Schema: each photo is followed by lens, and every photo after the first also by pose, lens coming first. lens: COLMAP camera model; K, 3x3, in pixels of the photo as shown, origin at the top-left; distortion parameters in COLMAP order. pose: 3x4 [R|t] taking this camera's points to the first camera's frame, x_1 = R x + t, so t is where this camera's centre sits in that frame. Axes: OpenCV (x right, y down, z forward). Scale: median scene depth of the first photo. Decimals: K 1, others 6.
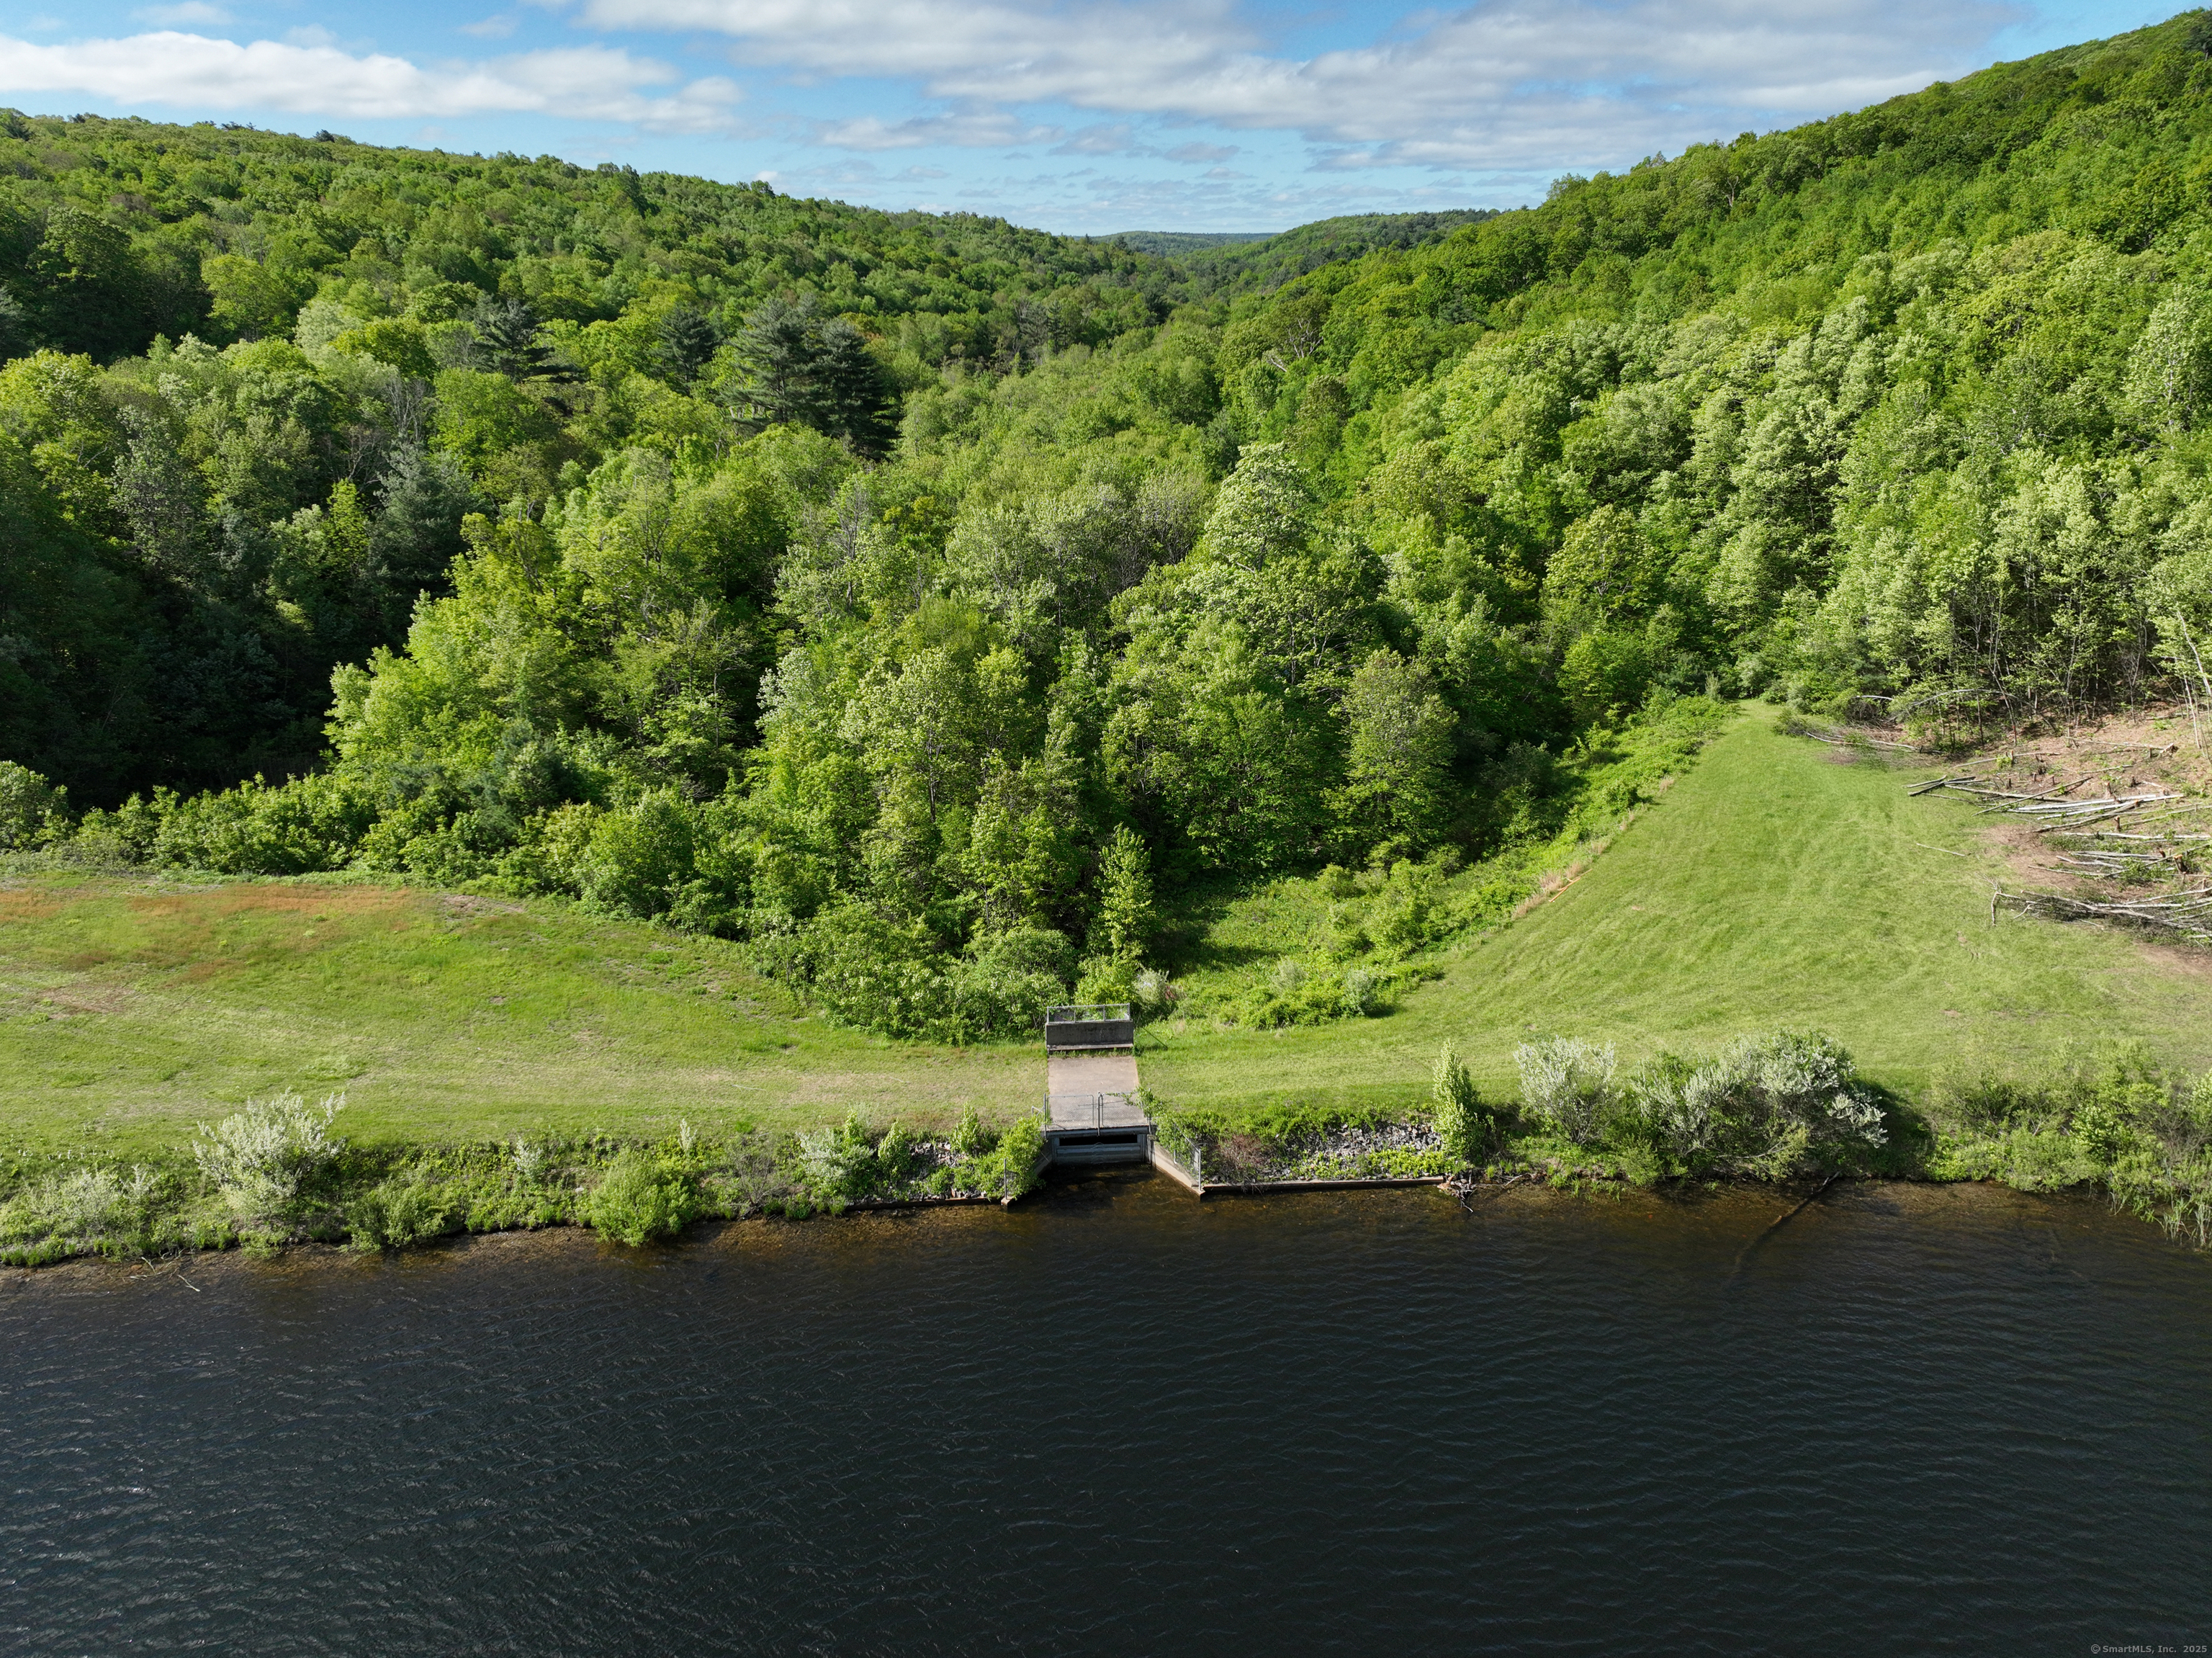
lens RADIAL K [[1545.0, 0, 1106.0], [0, 1545.0, 829.0], [0, 0, 1]] dist [0.005488, -0.000580]
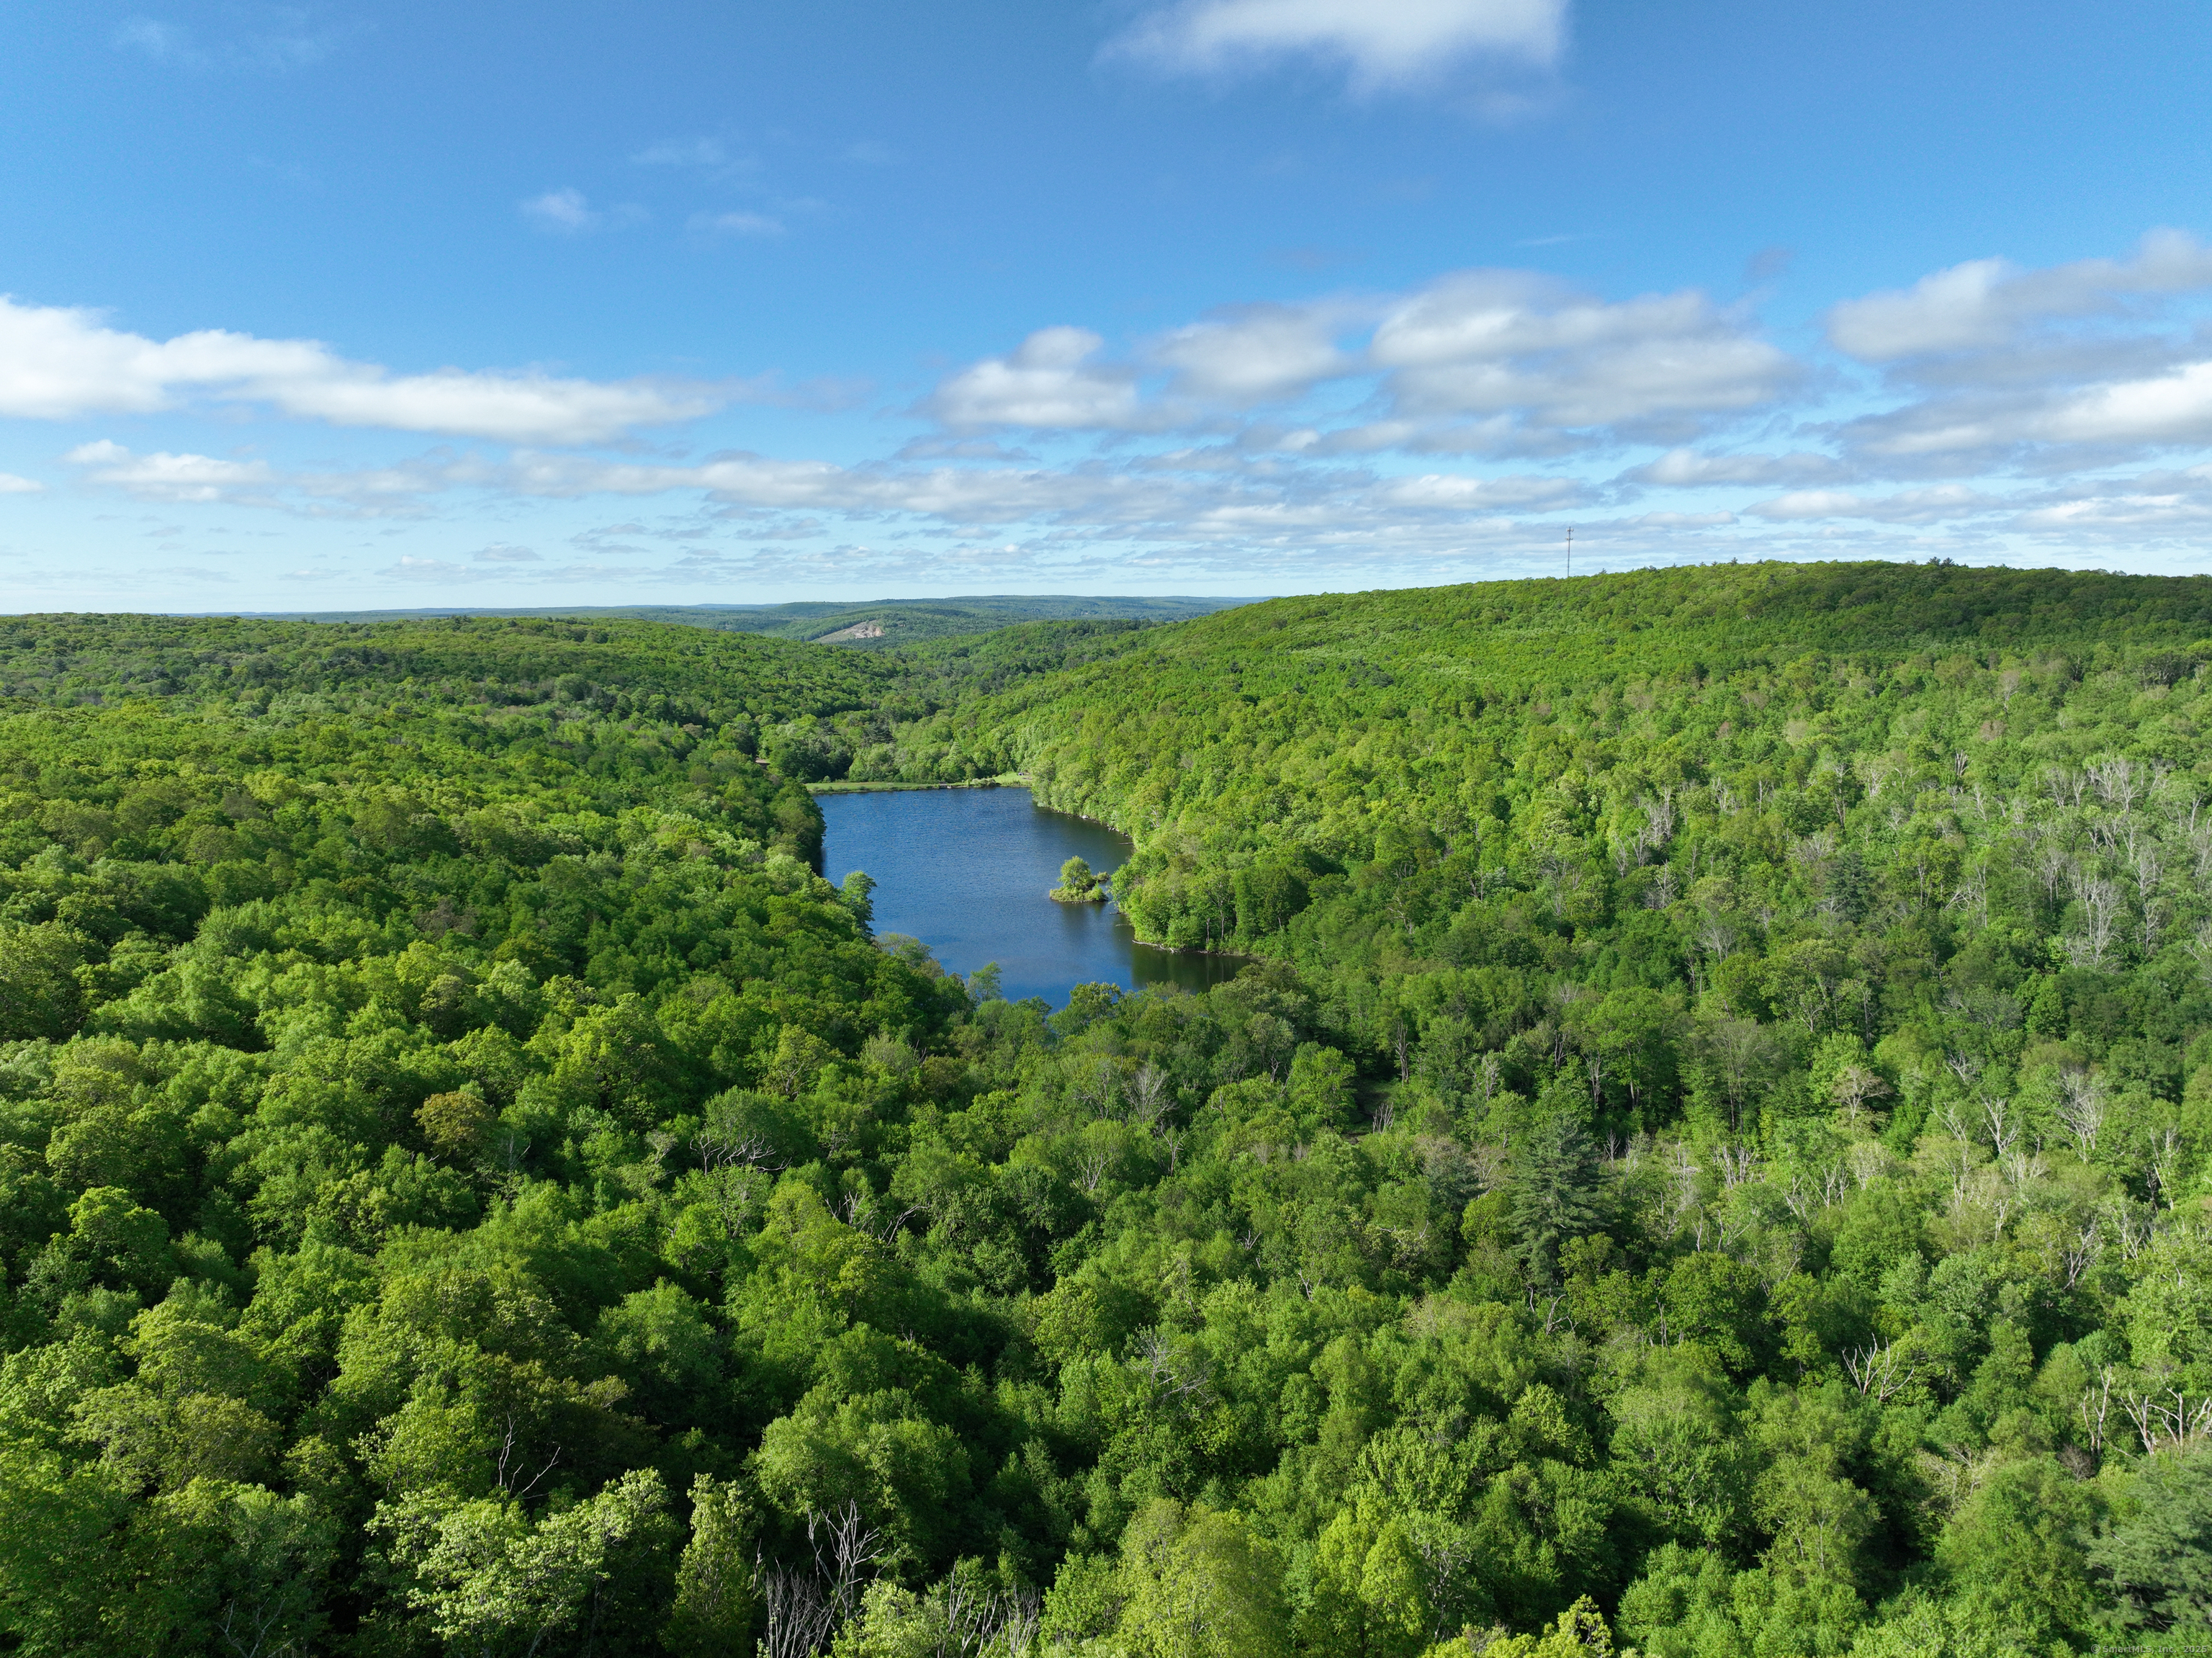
lens RADIAL K [[1545.0, 0, 1106.0], [0, 1545.0, 829.0], [0, 0, 1]] dist [0.005488, -0.000580]
pose [[0.986554, -0.030054, 0.160649, -0.422637], [0.063319, 0.976466, -0.206168, 1.847679], [-0.150672, 0.213568, 0.965239, -6.600146]]
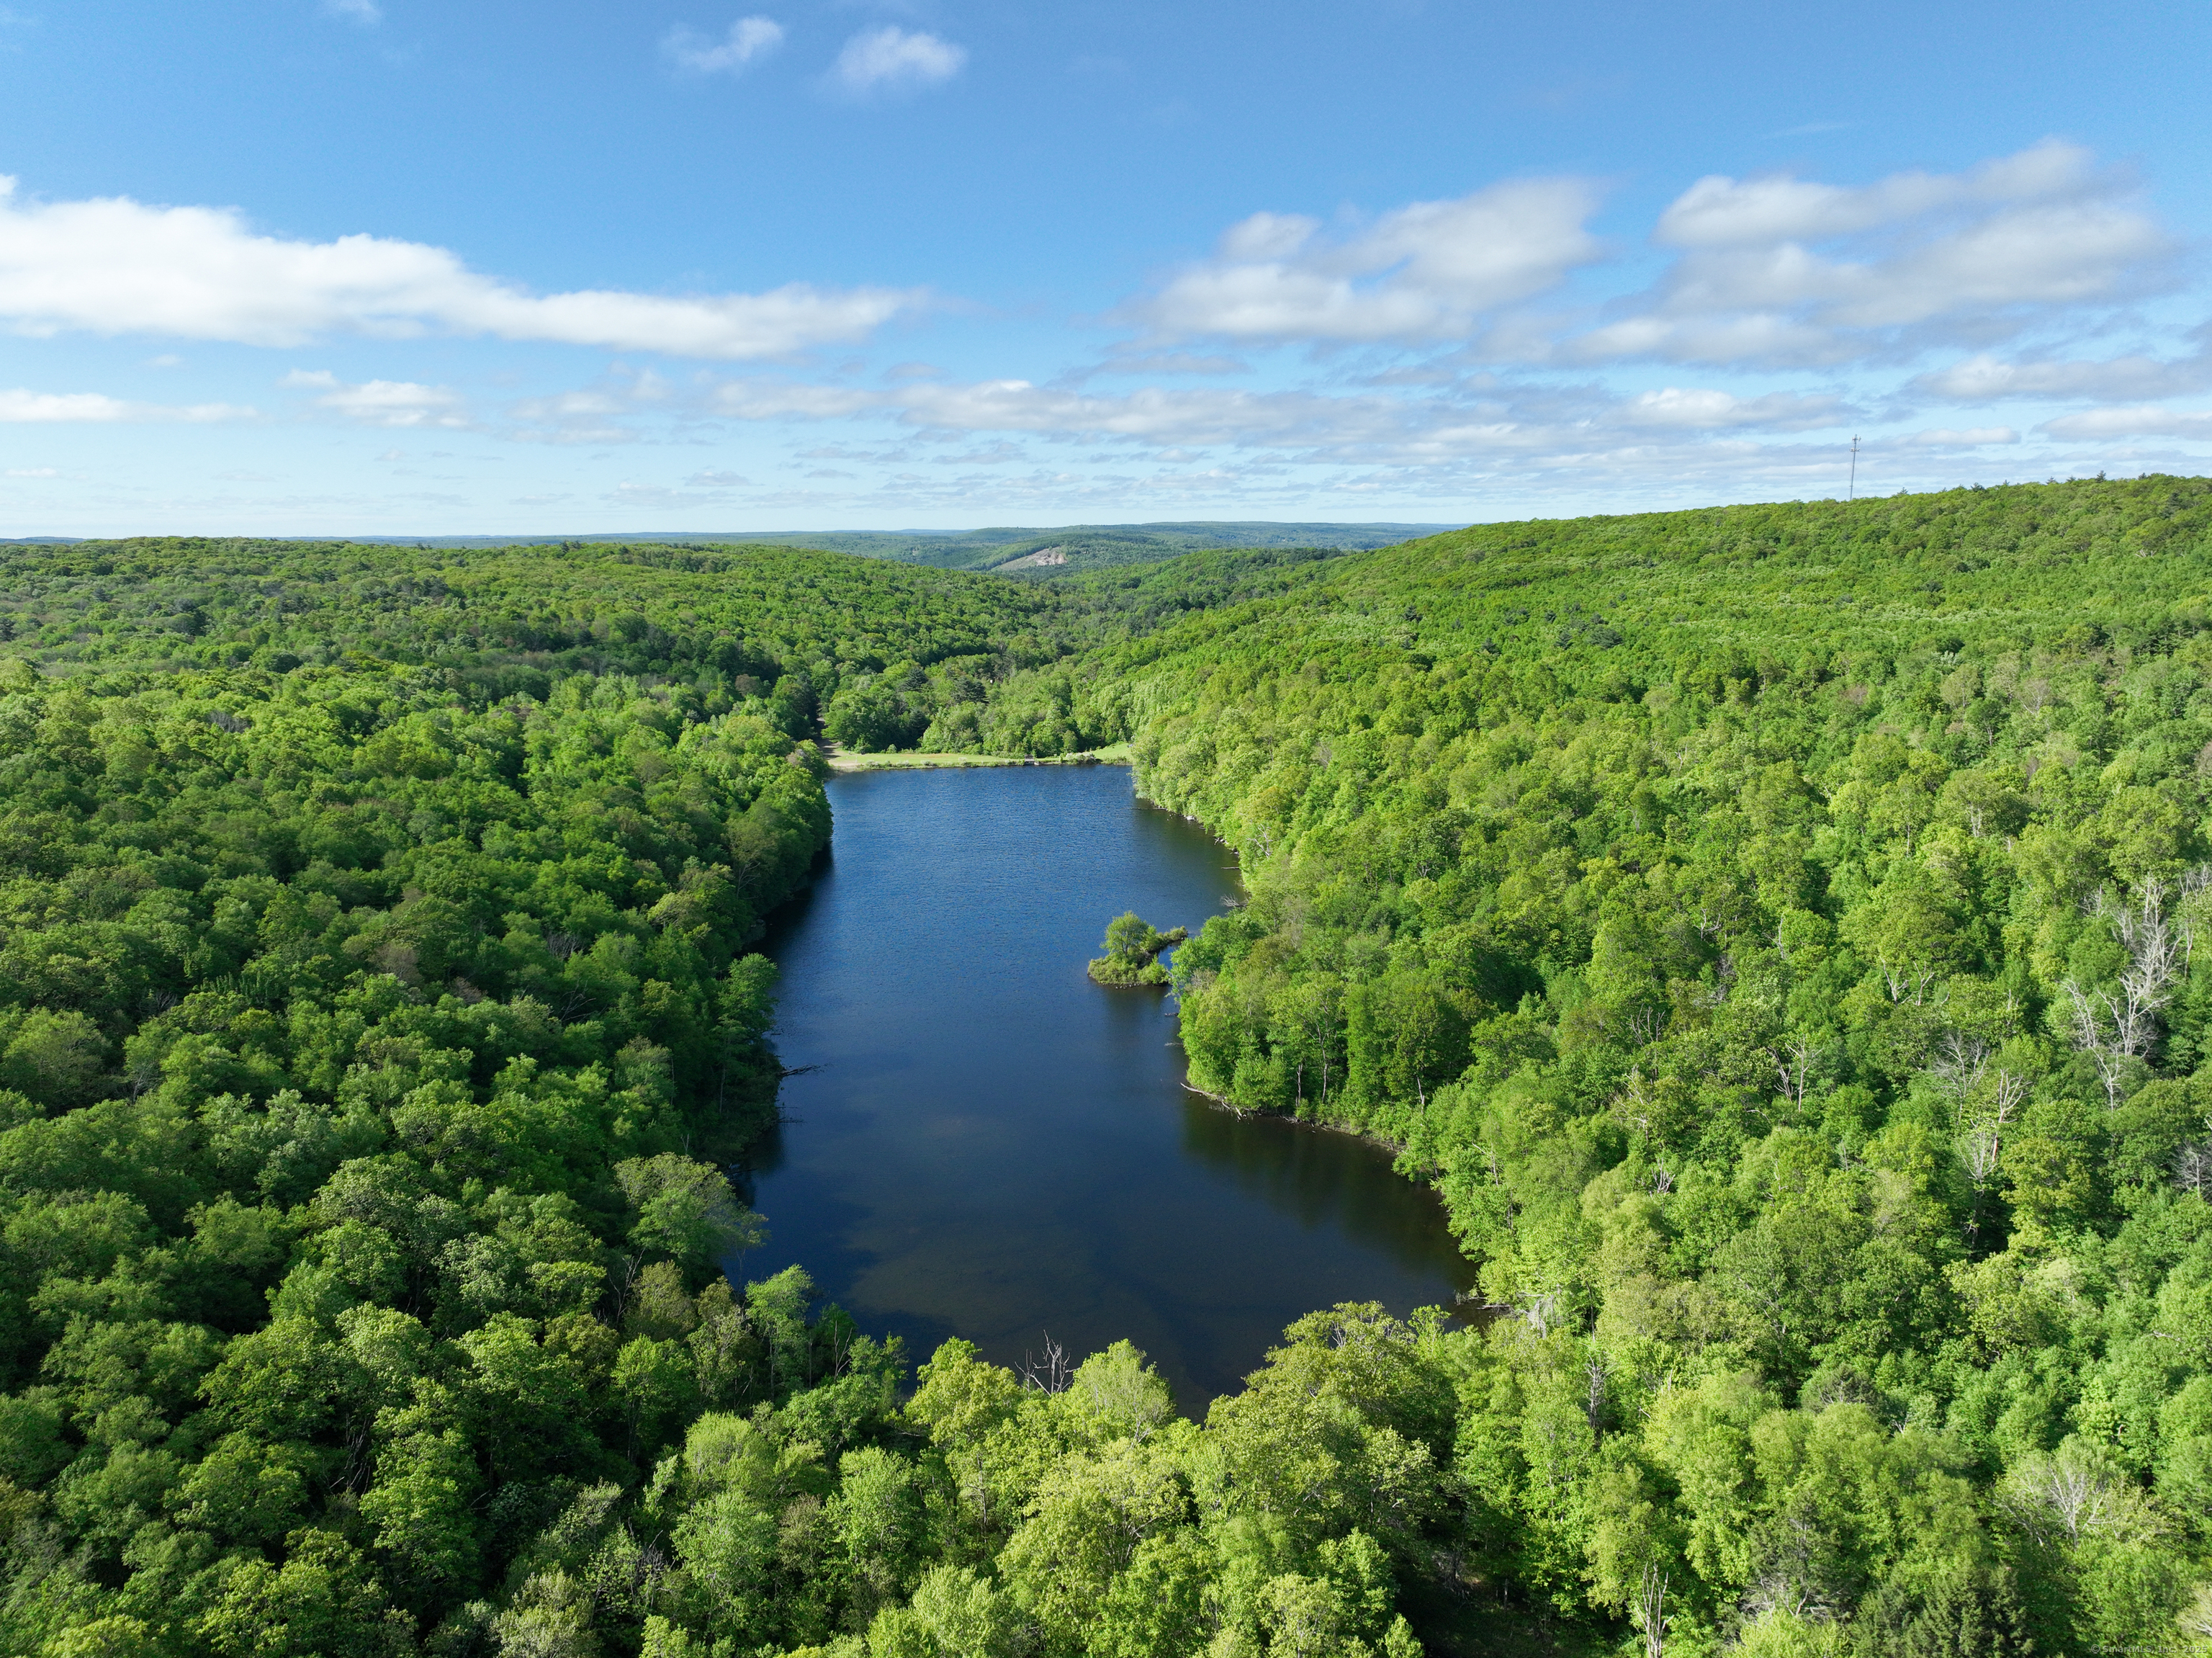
lens RADIAL K [[1518.3, 0, 1103.3], [0, 1518.3, 905.3], [0, 0, 1]] dist [-0.006025, -0.000995]
pose [[0.999447, -0.009908, 0.031757, 0.085391], [0.013496, 0.993289, -0.114867, 1.297842], [-0.030406, 0.115232, 0.992873, -5.121700]]
